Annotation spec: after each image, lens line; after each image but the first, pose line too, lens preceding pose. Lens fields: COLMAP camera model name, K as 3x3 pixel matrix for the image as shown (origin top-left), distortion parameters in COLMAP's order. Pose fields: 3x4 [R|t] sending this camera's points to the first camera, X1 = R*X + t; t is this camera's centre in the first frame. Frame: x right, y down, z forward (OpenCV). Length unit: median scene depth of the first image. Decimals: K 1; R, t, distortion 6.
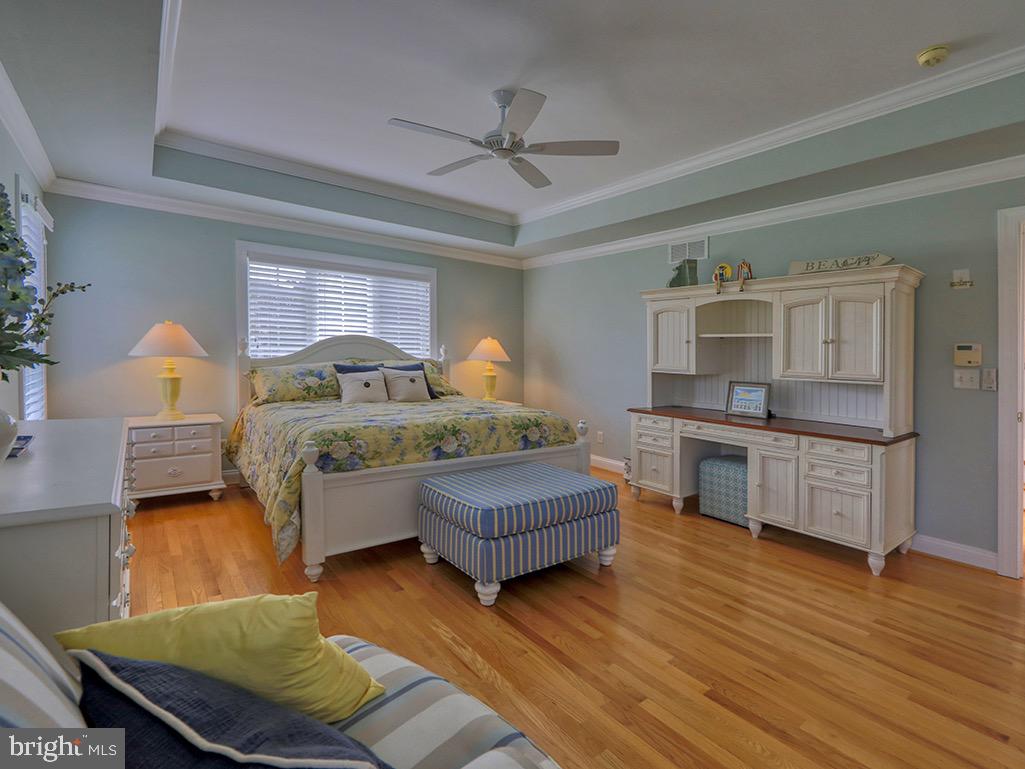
lens RADIAL K [[511.9, 0, 516.3], [0, 511.9, 342.9], [0, 0, 1]] dist [-0.013248, 0.000366]
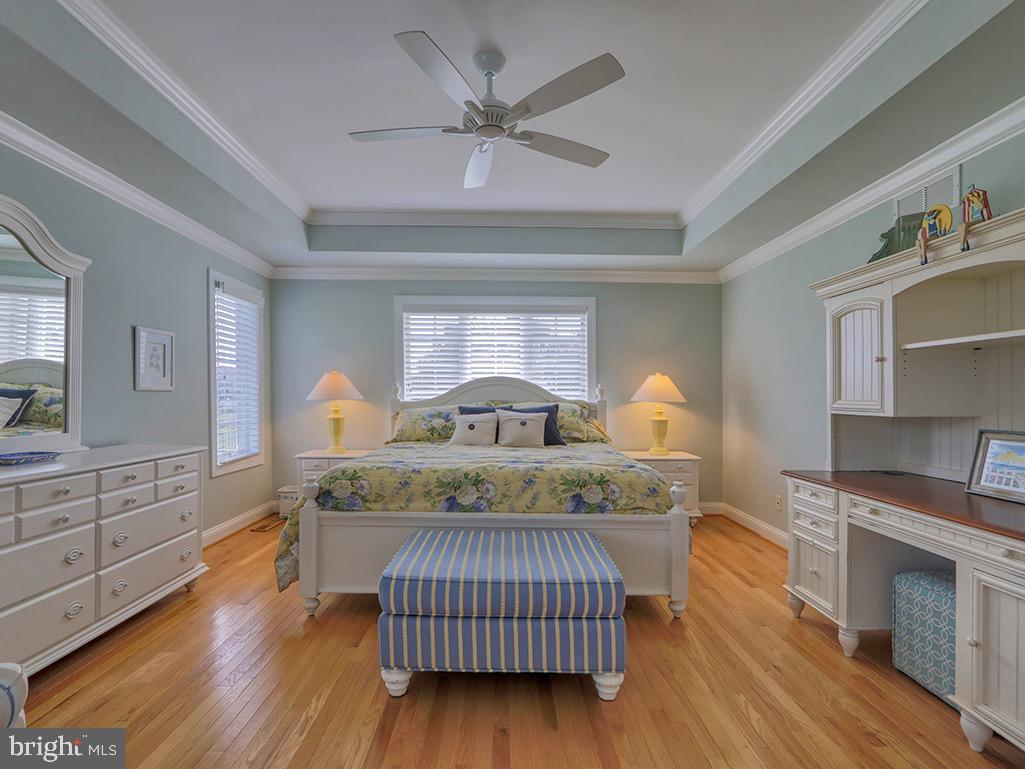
lens RADIAL K [[513.9, 0, 513.4], [0, 513.9, 395.9], [0, 0, 1]] dist [-0.013973, 0.001367]
pose [[0.779882, -0.022560, -0.625520, 0.385079], [0.027245, 0.999627, -0.002084, 0.029400], [0.625334, -0.015417, 0.780205, 0.311960]]
